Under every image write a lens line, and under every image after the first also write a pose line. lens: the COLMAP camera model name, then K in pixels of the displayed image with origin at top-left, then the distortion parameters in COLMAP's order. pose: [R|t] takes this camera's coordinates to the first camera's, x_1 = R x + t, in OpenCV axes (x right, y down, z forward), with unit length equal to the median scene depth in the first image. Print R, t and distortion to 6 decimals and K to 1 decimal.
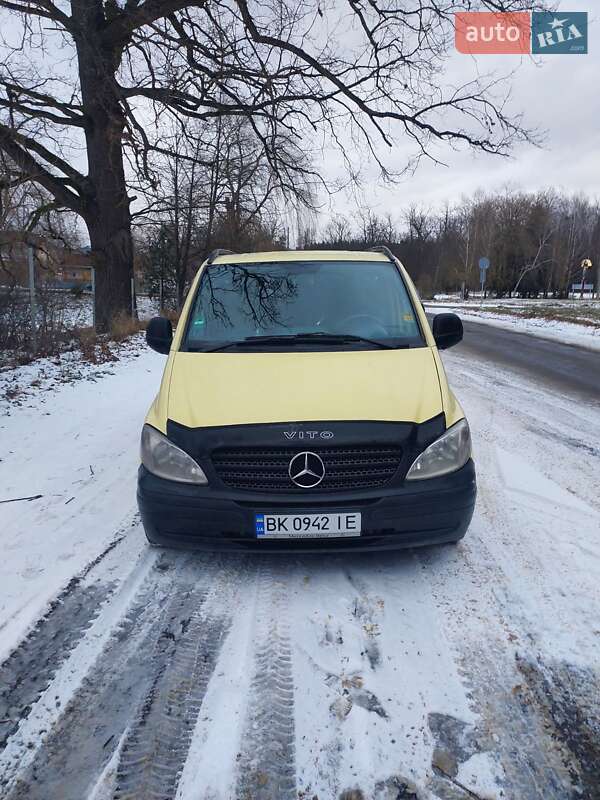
lens RADIAL K [[570.5, 0, 299.4], [0, 570.5, 384.1], [0, 0, 1]] dist [0.027615, 0.004440]
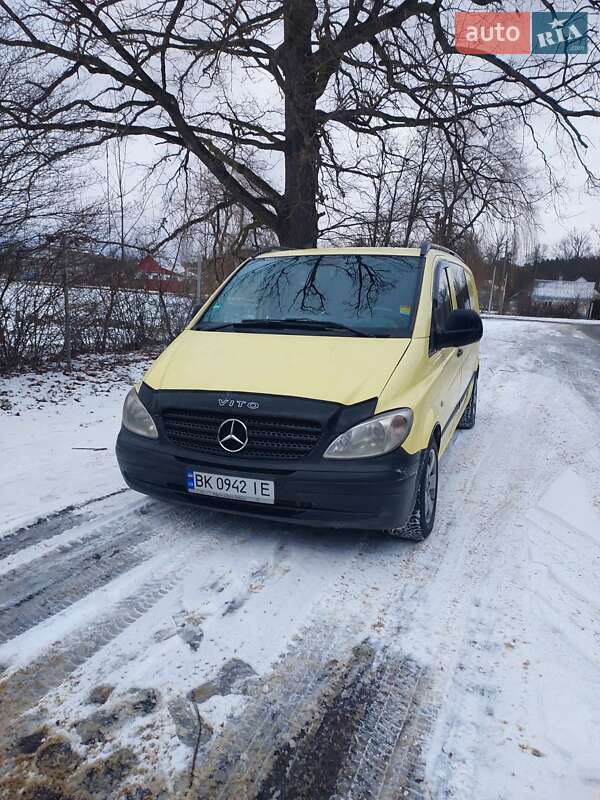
lens RADIAL K [[572.9, 0, 298.7], [0, 572.9, 380.3], [0, 0, 1]] dist [0.032568, 0.004719]
pose [[0.929212, 0.079698, -0.360851, 0.505102], [-0.092727, 0.995512, -0.018908, 0.053999], [0.357725, 0.051031, 0.932432, 0.020860]]
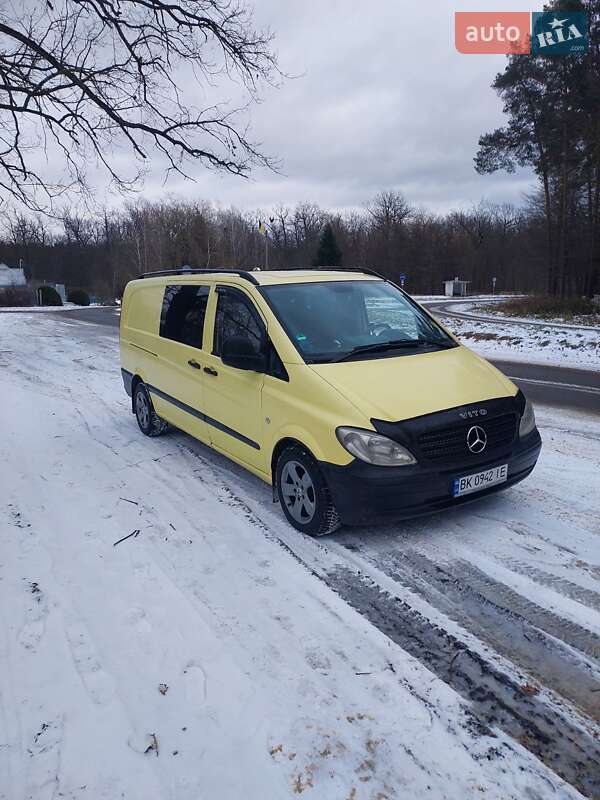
lens RADIAL K [[571.3, 0, 297.3], [0, 571.3, 382.9], [0, 0, 1]] dist [0.044317, 0.006591]
pose [[0.838900, -0.101544, 0.534729, -1.044793], [0.107218, 0.994023, 0.020557, -0.056915], [-0.533620, 0.040087, 0.844774, 0.065831]]
